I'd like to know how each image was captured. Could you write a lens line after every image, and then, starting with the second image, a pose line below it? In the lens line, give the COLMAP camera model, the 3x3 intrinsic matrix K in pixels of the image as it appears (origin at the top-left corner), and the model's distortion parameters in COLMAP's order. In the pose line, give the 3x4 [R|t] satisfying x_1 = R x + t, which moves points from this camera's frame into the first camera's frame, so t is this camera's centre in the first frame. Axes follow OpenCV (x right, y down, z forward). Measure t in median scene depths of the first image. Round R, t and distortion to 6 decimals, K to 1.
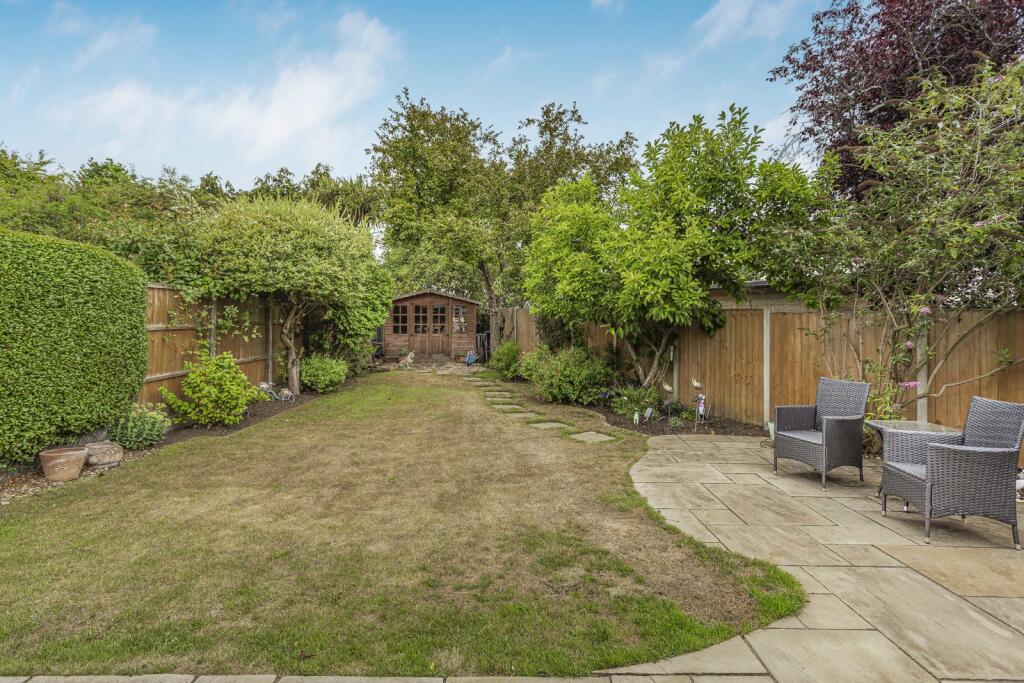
lens RADIAL K [[504.1, 0, 509.8], [0, 504.1, 327.2], [0, 0, 1]] dist [0.000790, 0.000530]
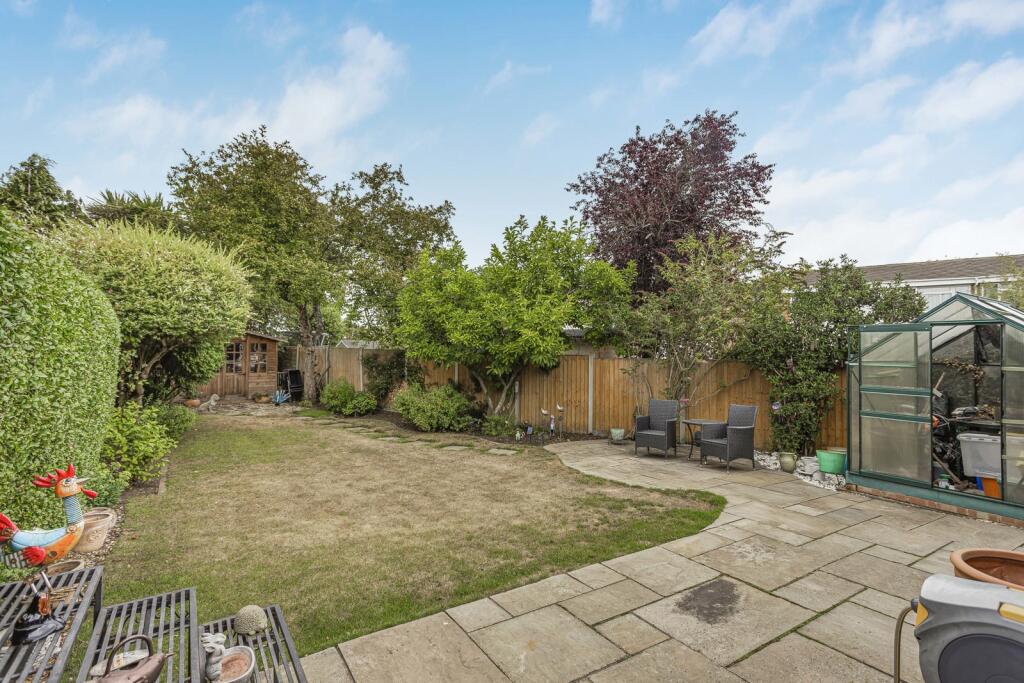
lens RADIAL K [[507.0, 0, 509.7], [0, 507.0, 354.4], [0, 0, 1]] dist [0.002607, 0.001891]
pose [[0.834302, 0.001781, 0.551305, -0.432238], [0.002586, 0.999971, -0.007143, -0.024079], [-0.551301, 0.007384, 0.834273, -0.106713]]
